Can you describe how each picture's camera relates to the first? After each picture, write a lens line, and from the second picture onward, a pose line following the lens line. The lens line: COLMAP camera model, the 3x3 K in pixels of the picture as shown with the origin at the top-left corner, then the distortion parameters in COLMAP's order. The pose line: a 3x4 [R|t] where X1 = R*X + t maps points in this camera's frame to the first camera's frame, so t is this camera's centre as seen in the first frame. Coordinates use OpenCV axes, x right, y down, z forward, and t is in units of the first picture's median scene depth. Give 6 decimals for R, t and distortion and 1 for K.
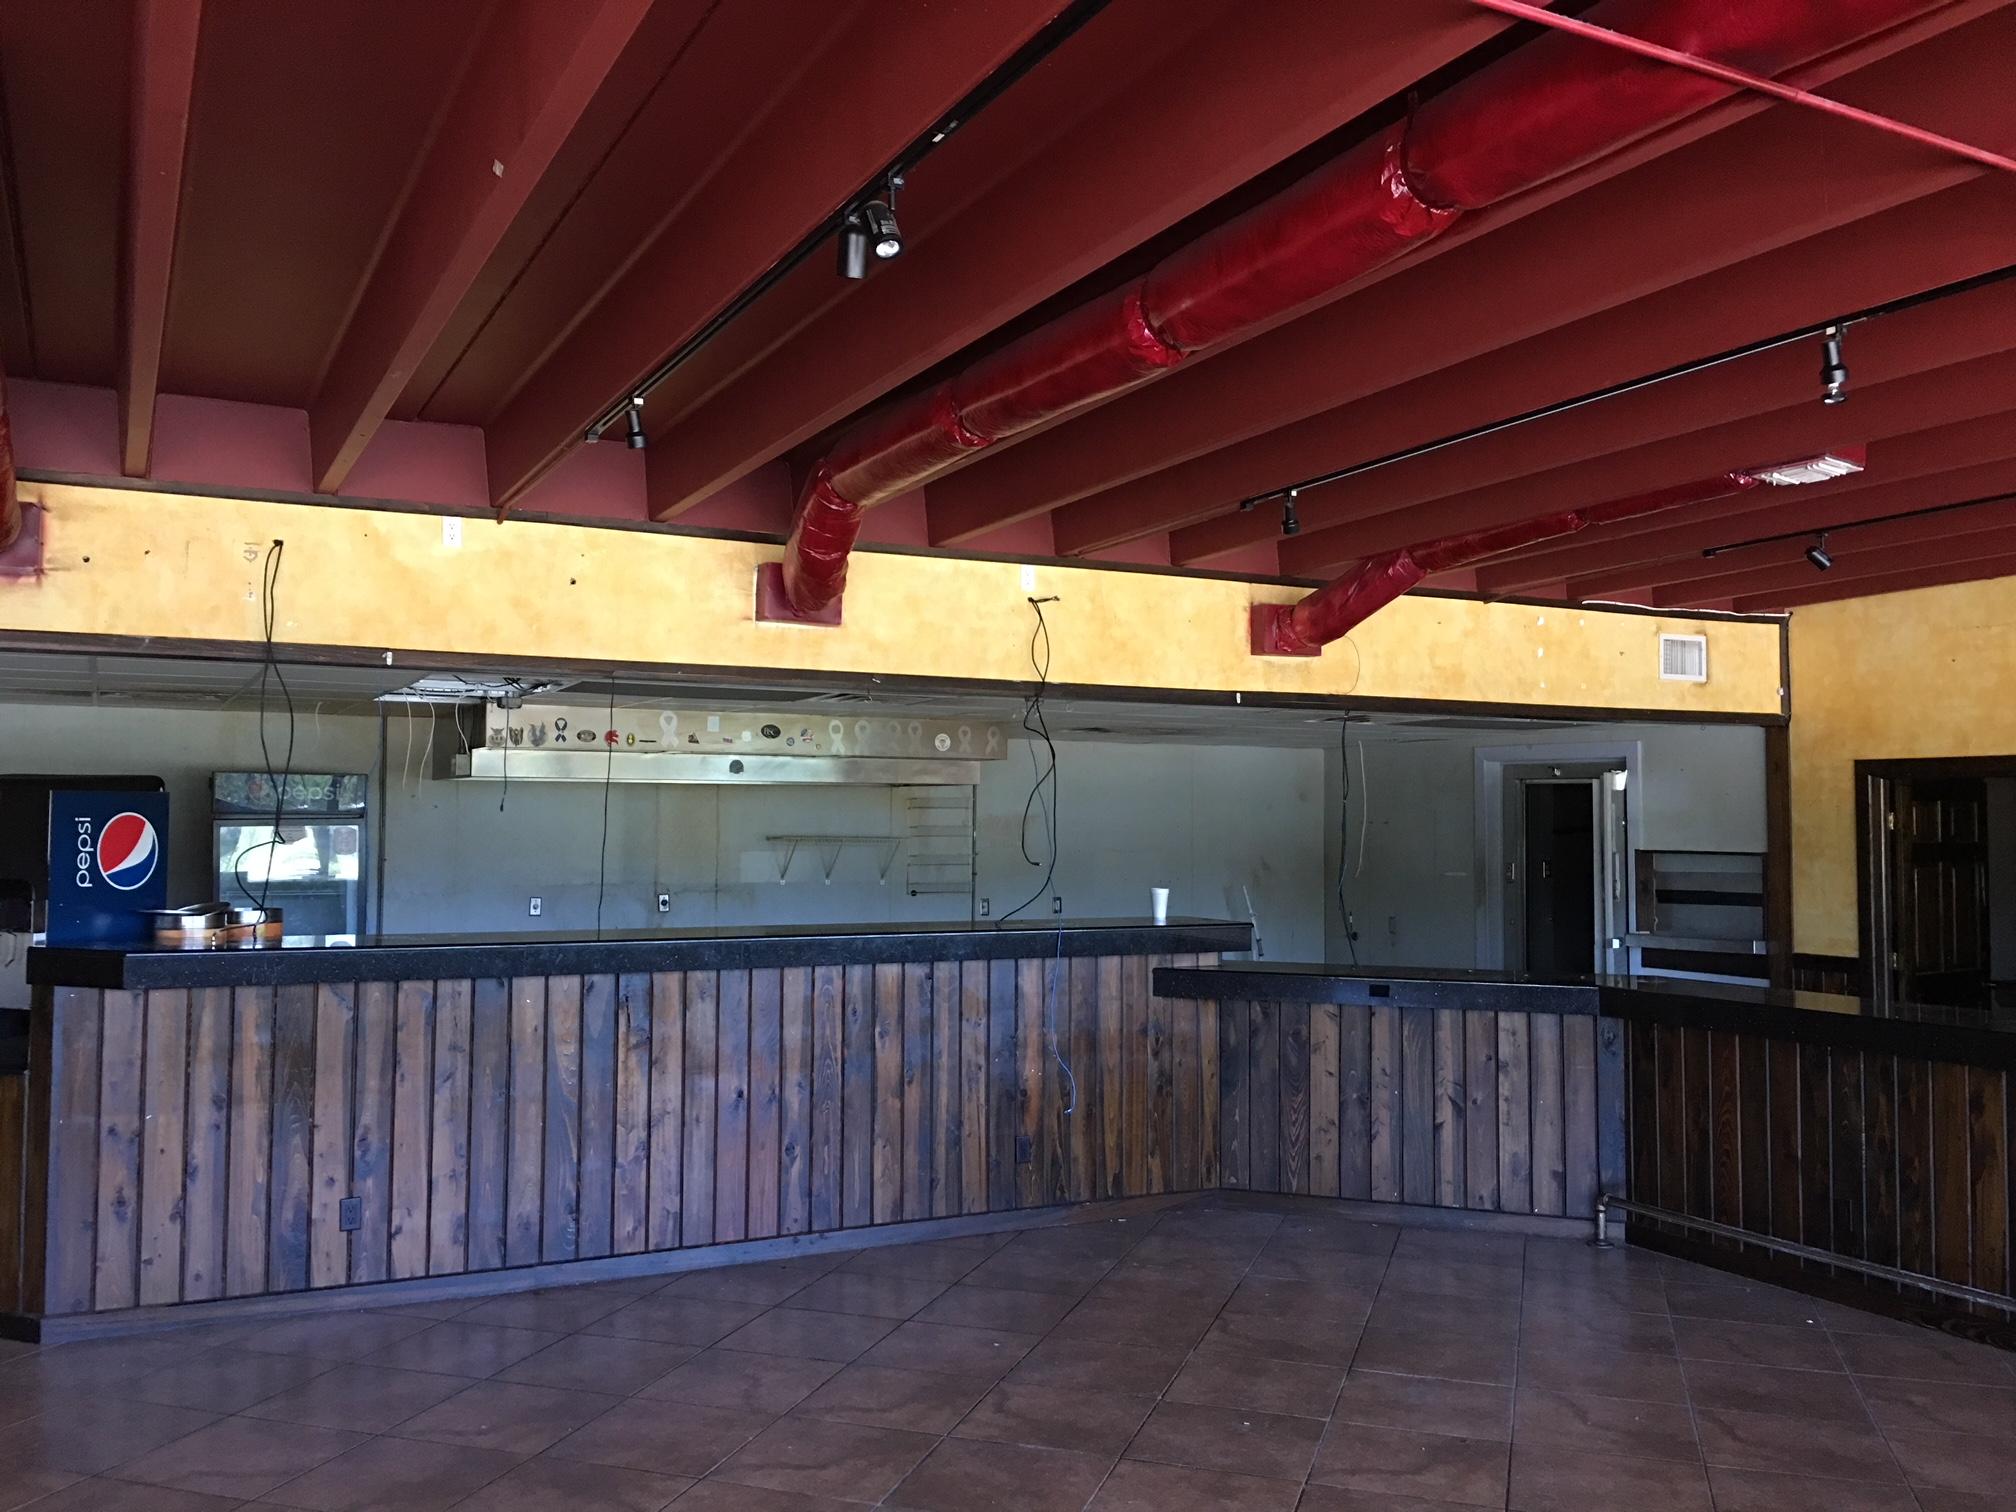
lens RADIAL K [[1710.1, 0, 1013.2], [0, 1710.1, 753.2], [0, 0, 1]] dist [0.079291, -0.117625]
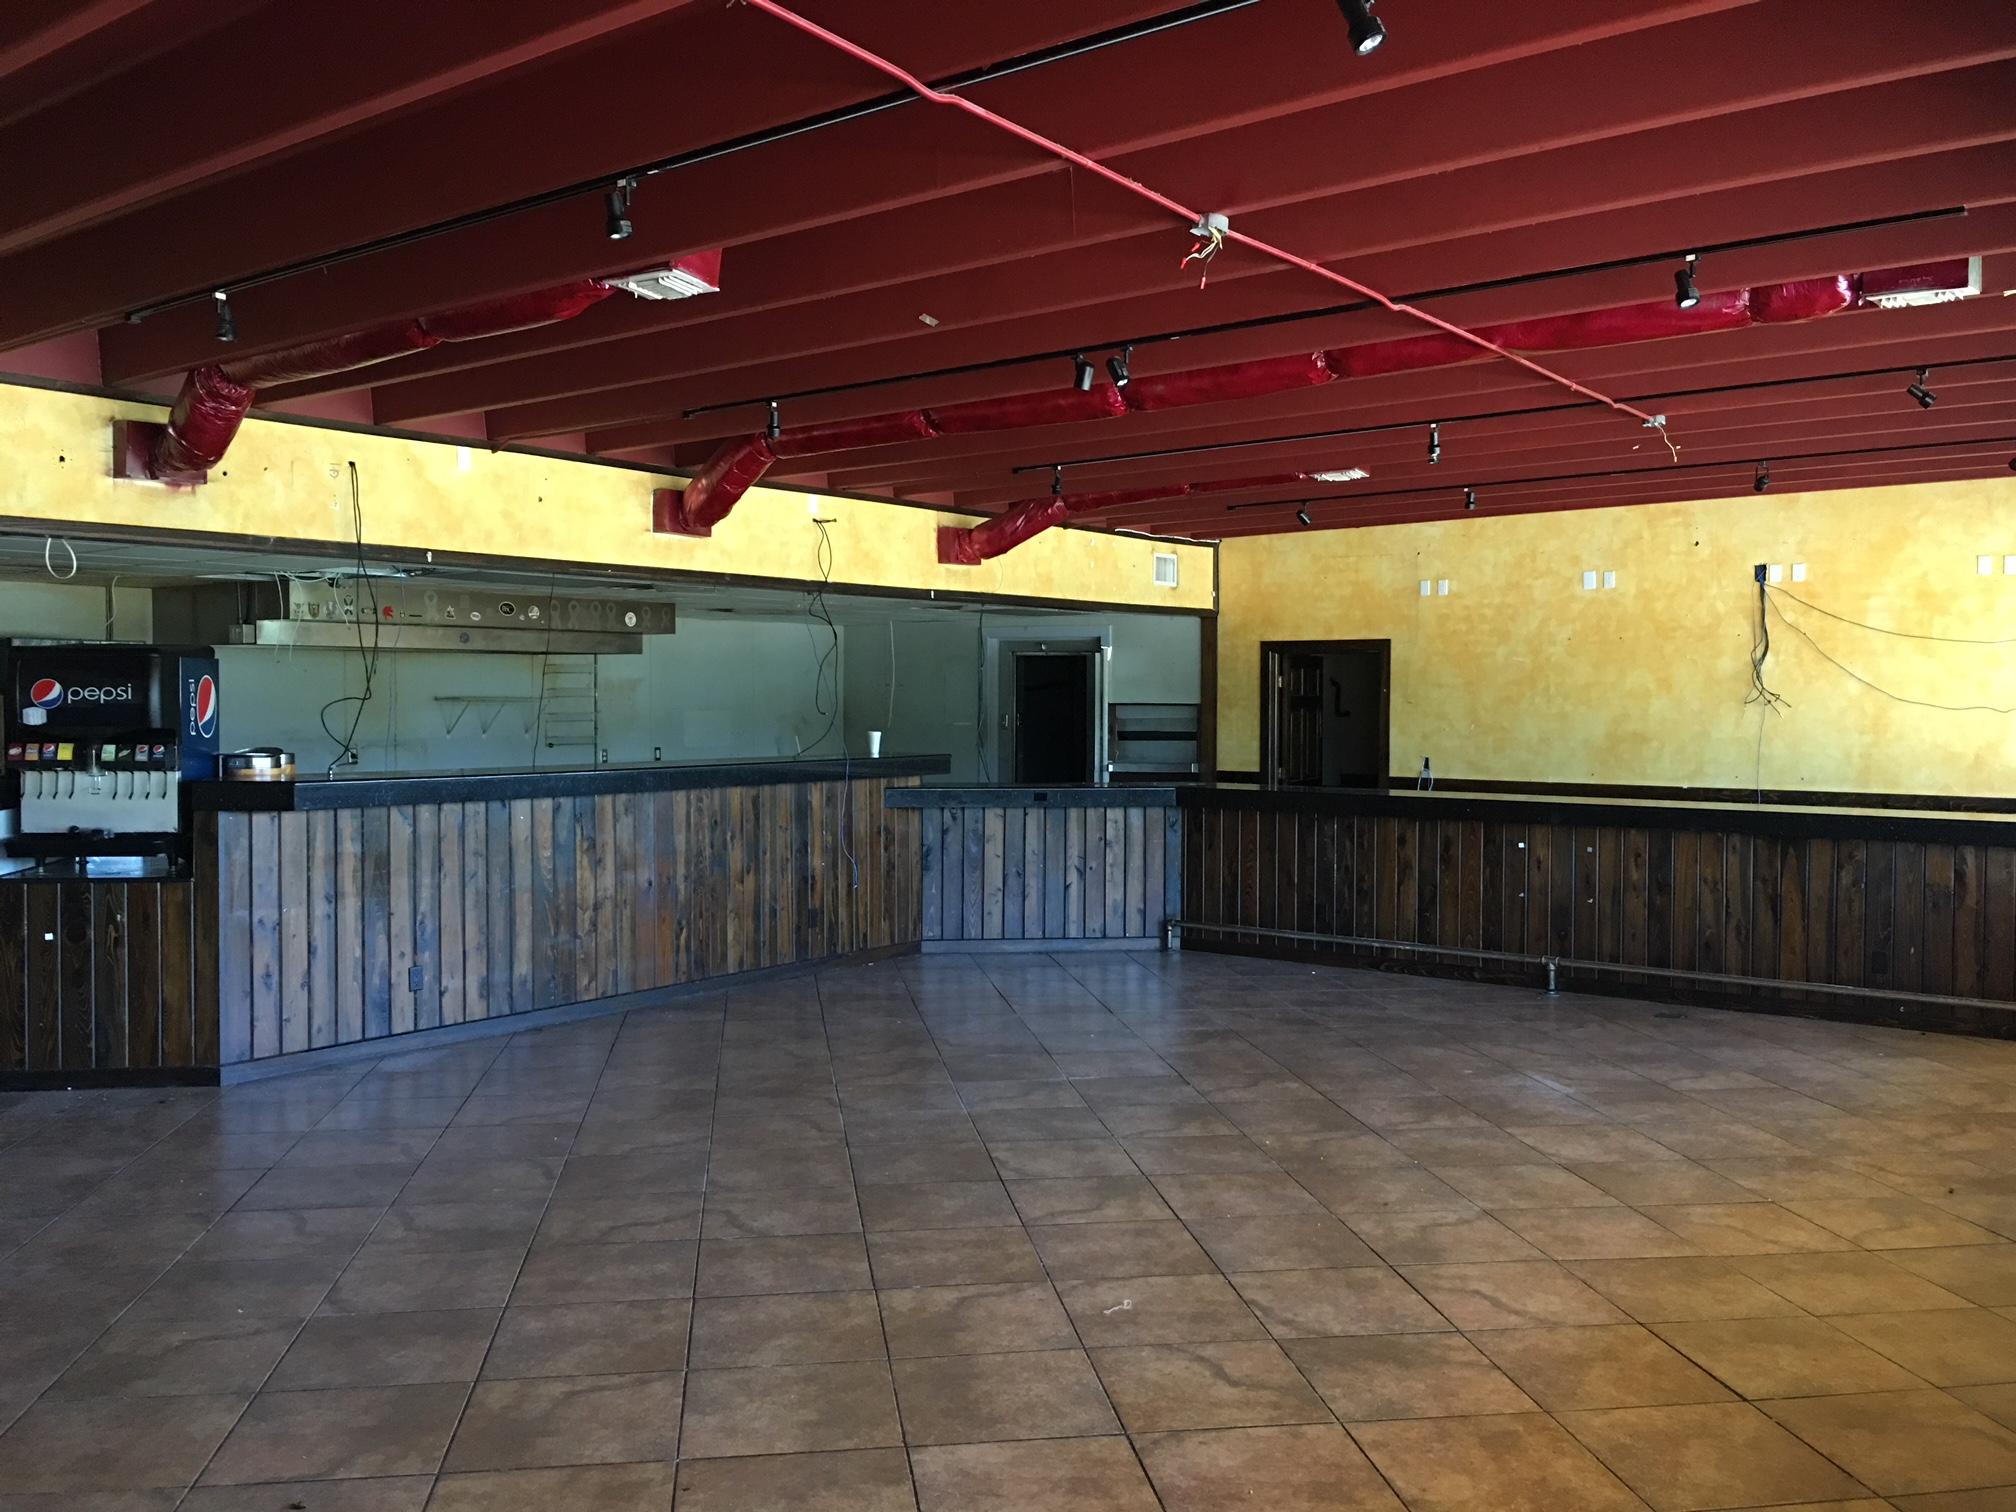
lens RADIAL K [[1710.1, 0, 1013.2], [0, 1710.1, 753.2], [0, 0, 1]] dist [0.079291, -0.117625]
pose [[0.897646, -0.019973, 0.440264, -0.461235], [-0.014494, 0.997094, 0.074785, -0.009264], [-0.440479, -0.073512, 0.894748, -0.310450]]
